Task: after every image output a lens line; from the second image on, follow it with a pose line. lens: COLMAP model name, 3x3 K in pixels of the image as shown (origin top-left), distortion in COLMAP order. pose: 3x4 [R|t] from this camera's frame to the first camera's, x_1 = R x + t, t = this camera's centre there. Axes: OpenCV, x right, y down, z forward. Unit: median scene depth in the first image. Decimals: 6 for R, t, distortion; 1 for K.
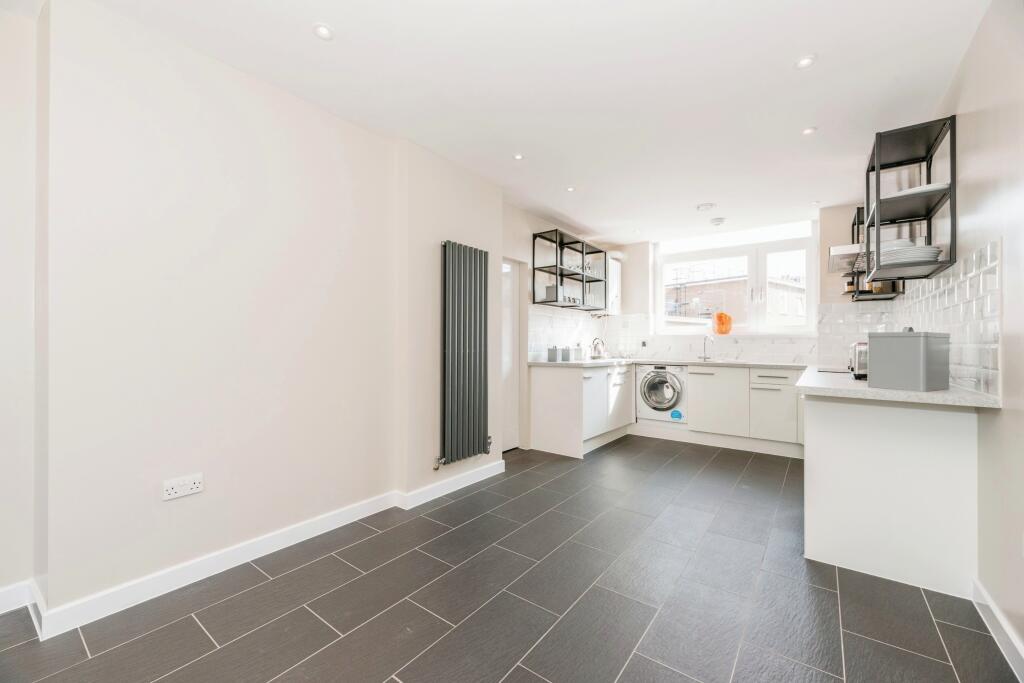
lens RADIAL K [[411.1, 0, 506.7], [0, 411.1, 339.9], [0, 0, 1]] dist [-0.010199, -0.000294]
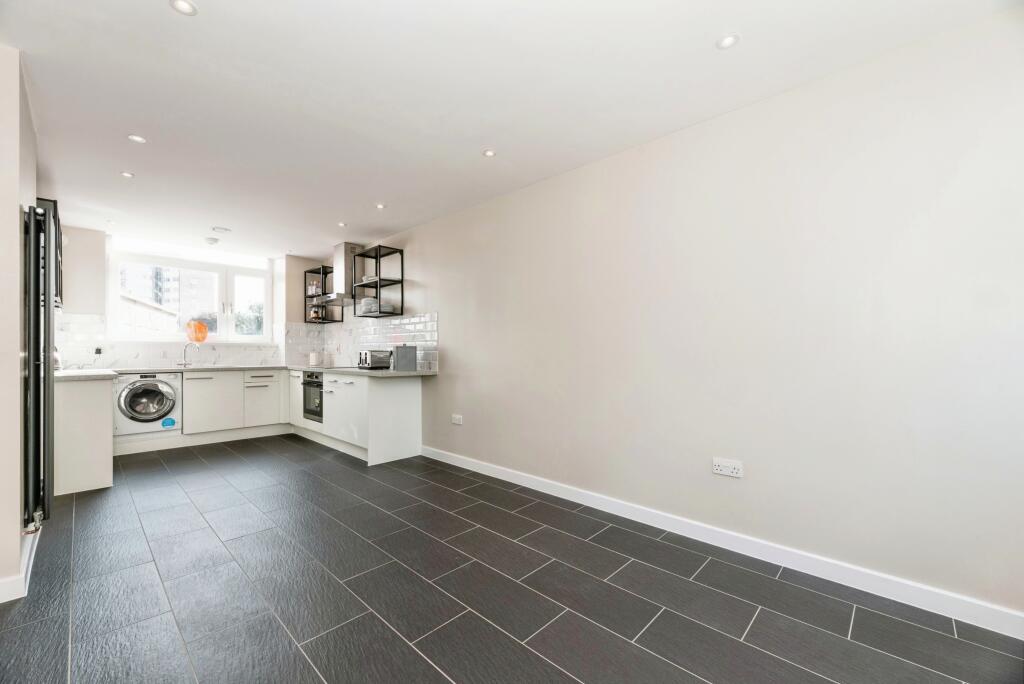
lens RADIAL K [[411.1, 0, 510.2], [0, 411.1, 355.9], [0, 0, 1]] dist [-0.010199, -0.000294]
pose [[0.102590, -0.015404, 0.994604, -0.522347], [-0.008905, 0.999826, 0.016404, -0.002575], [-0.994684, -0.010540, 0.102435, 0.084230]]
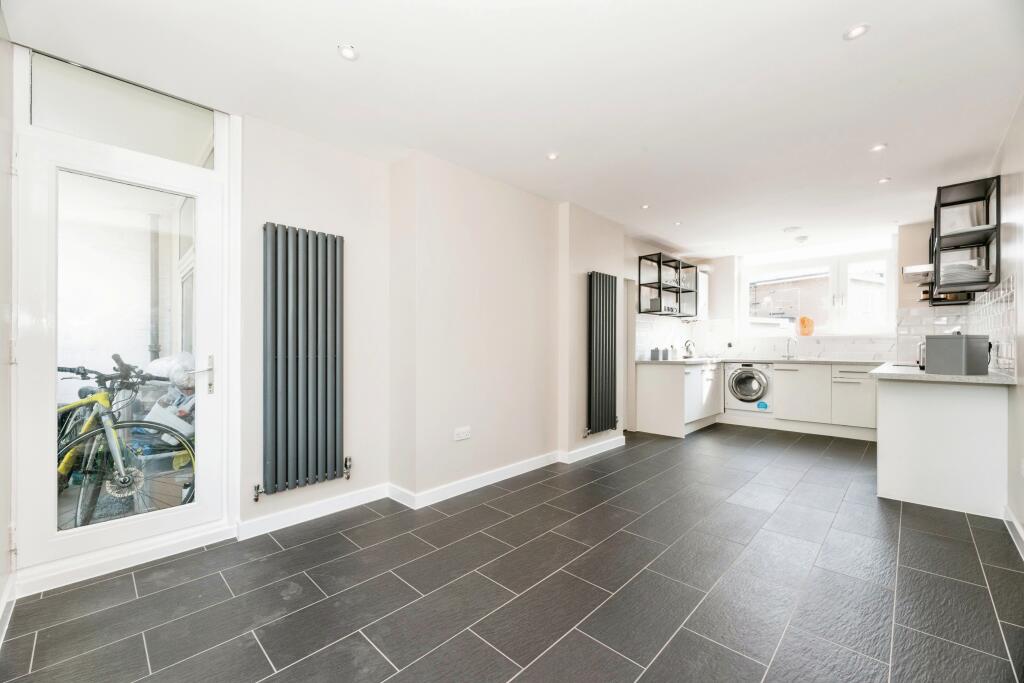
lens RADIAL K [[411.1, 0, 502.9], [0, 411.1, 351.2], [0, 0, 1]] dist [-0.010199, -0.000294]
pose [[0.990813, -0.008701, -0.134961, -0.174551], [0.011370, 0.999755, 0.019012, -0.003017], [0.134762, -0.020371, 0.990669, -0.273589]]
